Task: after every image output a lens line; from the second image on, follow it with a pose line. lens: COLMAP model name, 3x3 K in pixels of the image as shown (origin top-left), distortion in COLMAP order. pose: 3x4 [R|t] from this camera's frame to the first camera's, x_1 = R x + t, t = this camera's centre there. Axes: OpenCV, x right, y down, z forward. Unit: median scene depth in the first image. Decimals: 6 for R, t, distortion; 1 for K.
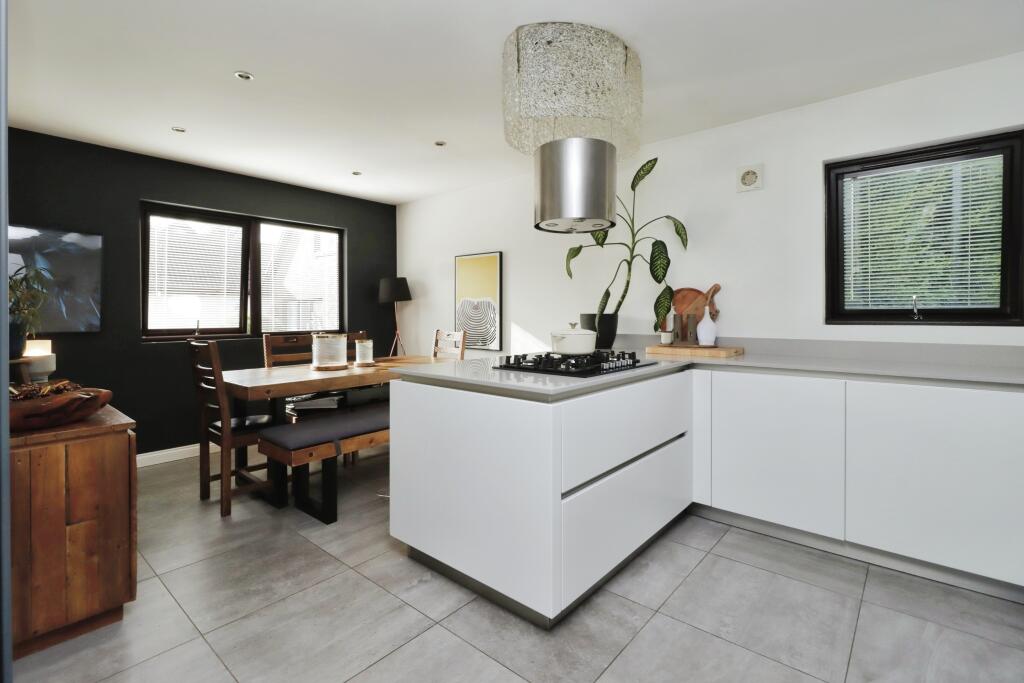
lens RADIAL K [[474.1, 0, 515.0], [0, 474.1, 316.5], [0, 0, 1]] dist [0.008185, -0.000337]
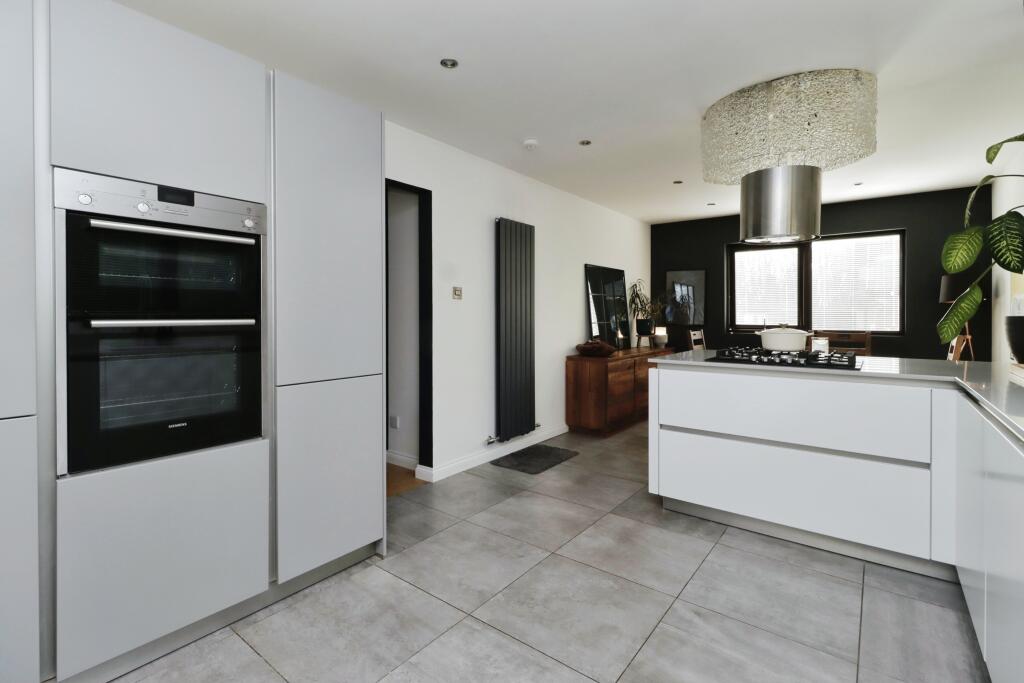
lens RADIAL K [[474.1, 0, 515.0], [0, 474.1, 316.5], [0, 0, 1]] dist [0.008185, -0.000337]
pose [[0.047436, 0.001032, -0.998874, 0.745828], [-0.010922, 0.999940, 0.000515, 0.005722], [0.998815, 0.010886, 0.047445, 0.185612]]
